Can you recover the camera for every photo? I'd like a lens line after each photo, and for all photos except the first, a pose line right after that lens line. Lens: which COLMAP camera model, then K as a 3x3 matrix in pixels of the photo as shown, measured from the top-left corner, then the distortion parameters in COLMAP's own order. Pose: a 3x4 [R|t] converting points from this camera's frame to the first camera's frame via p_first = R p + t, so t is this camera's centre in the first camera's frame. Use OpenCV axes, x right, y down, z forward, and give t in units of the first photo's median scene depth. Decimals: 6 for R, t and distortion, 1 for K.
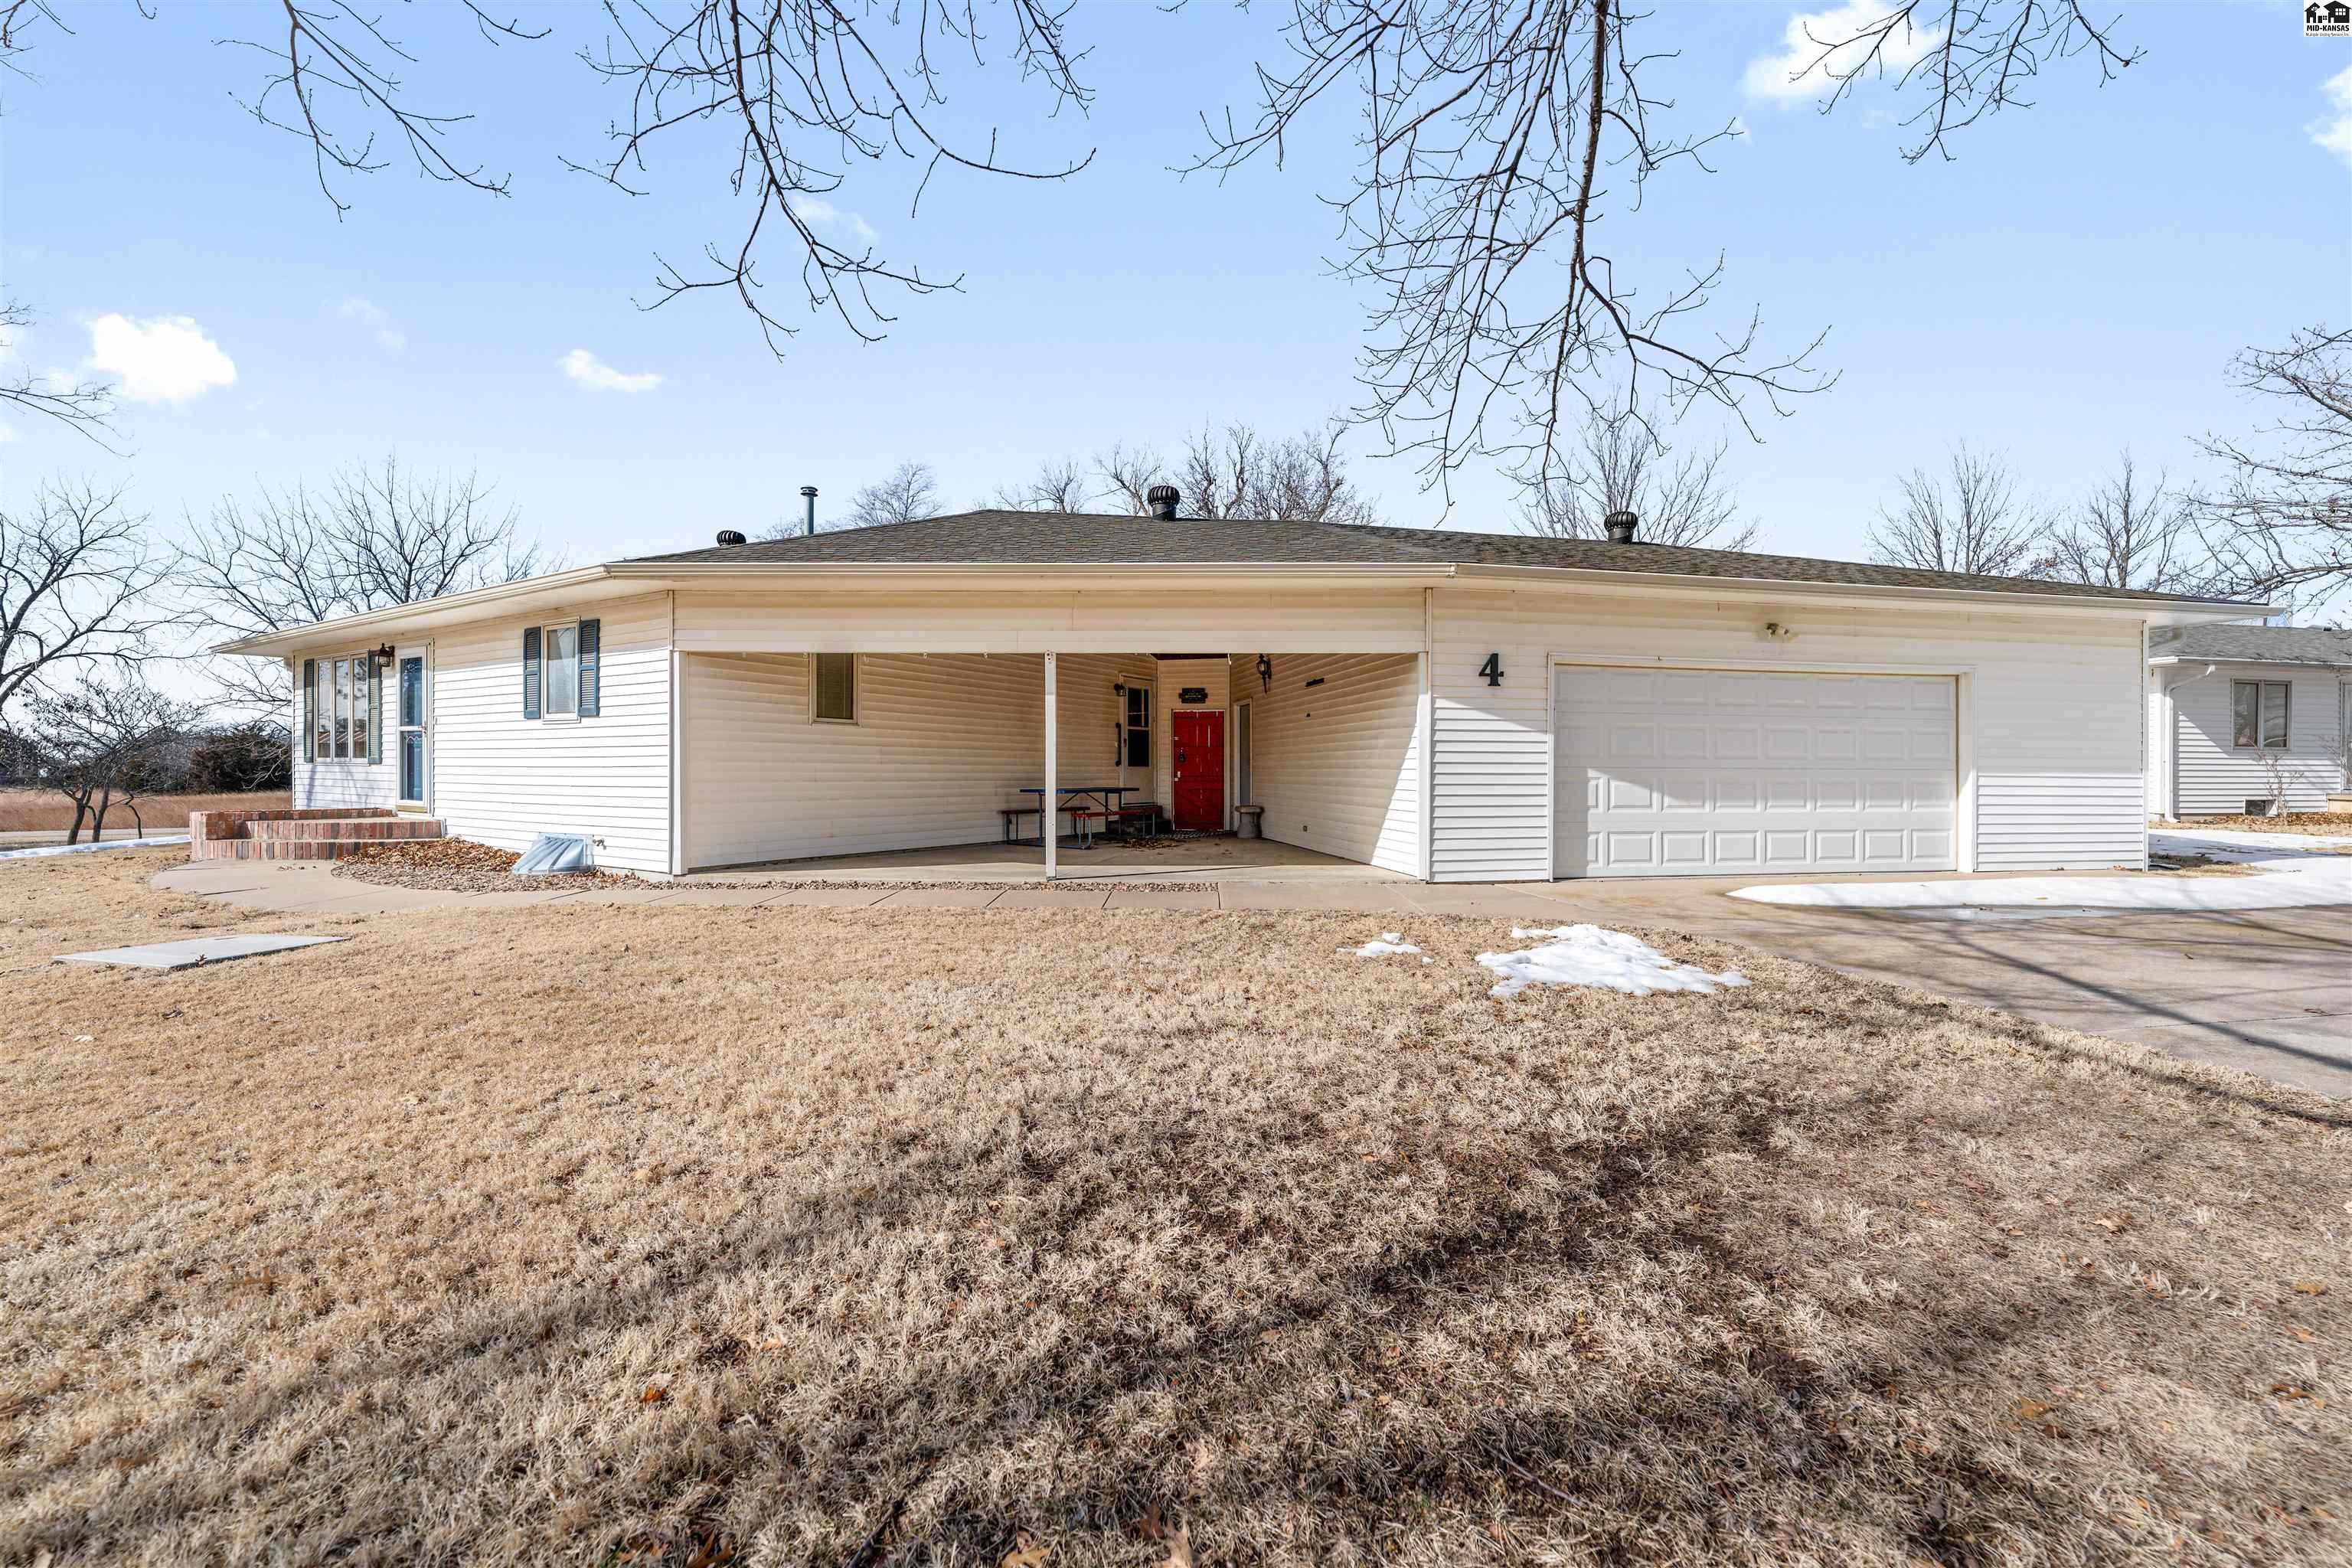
lens RADIAL K [[961.2, 0, 1180.3], [0, 961.2, 780.3], [0, 0, 1]] dist [-0.004473, 0.001158]
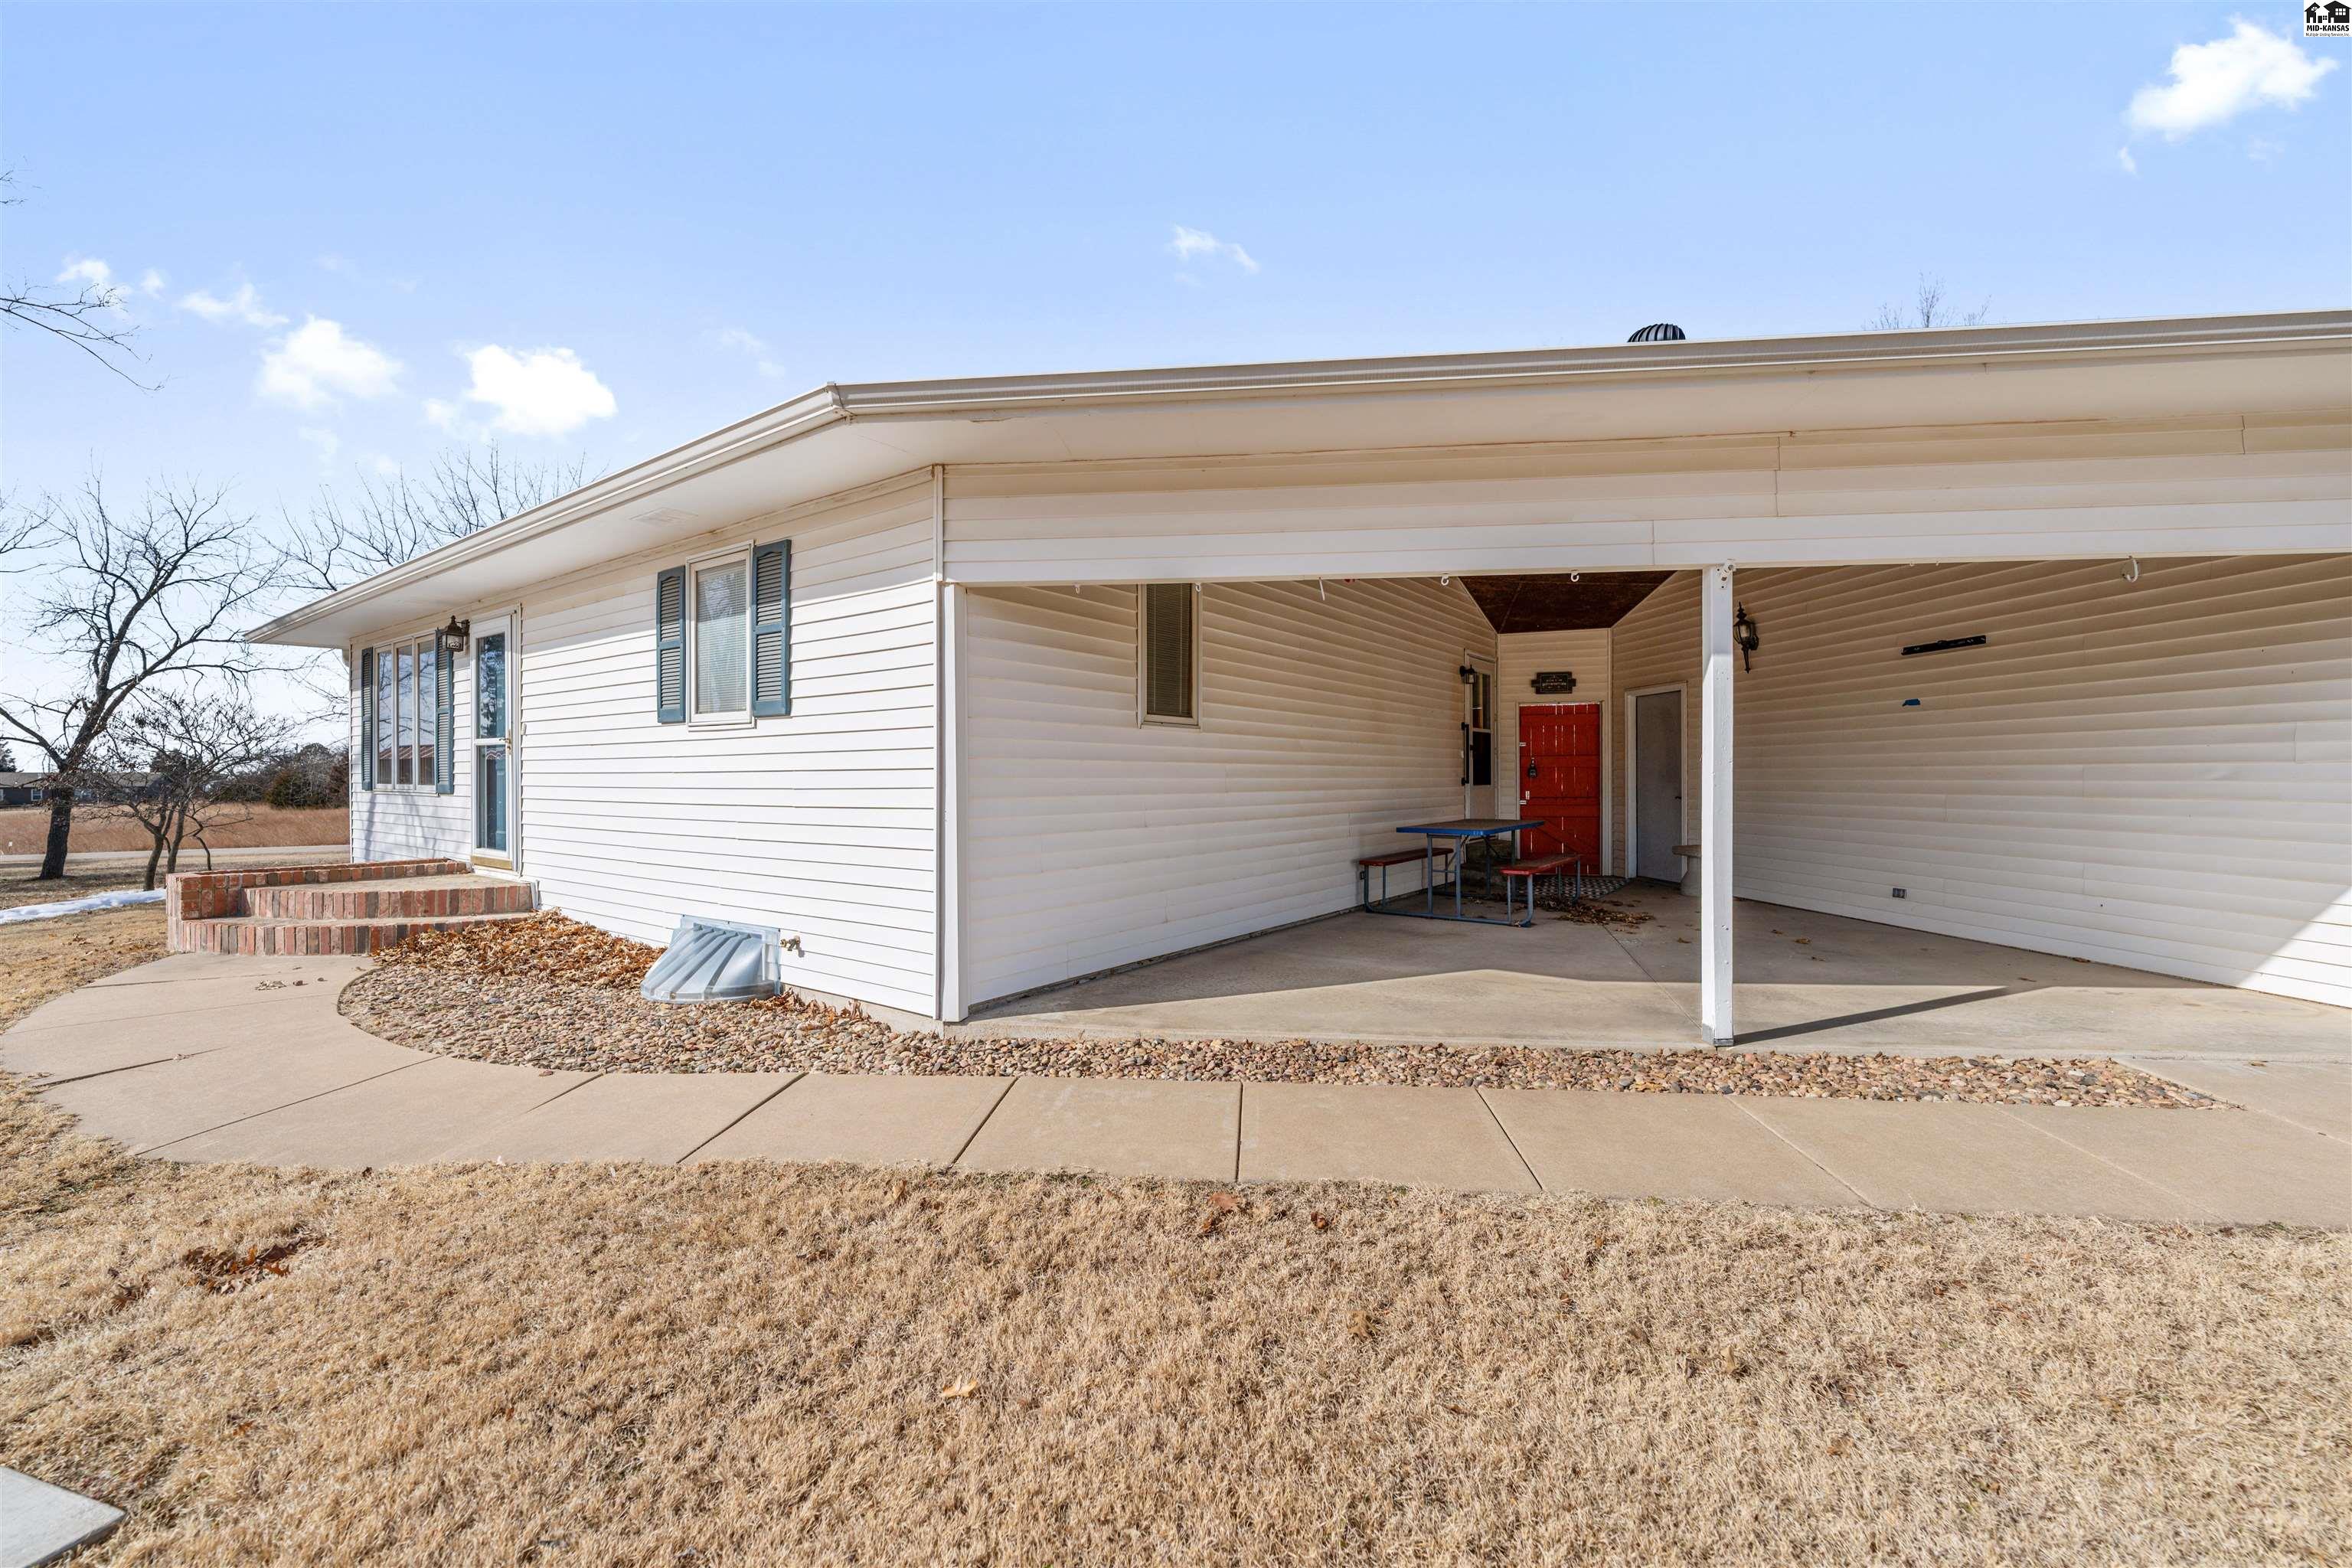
lens RADIAL K [[961.2, 0, 1171.4], [0, 961.2, 779.6], [0, 0, 1]] dist [-0.004473, 0.001158]
pose [[0.996194, -0.007566, -0.086838, -0.272503], [0.006946, 0.999948, -0.007449, -0.019266], [0.086890, 0.006818, 0.996195, 0.375585]]
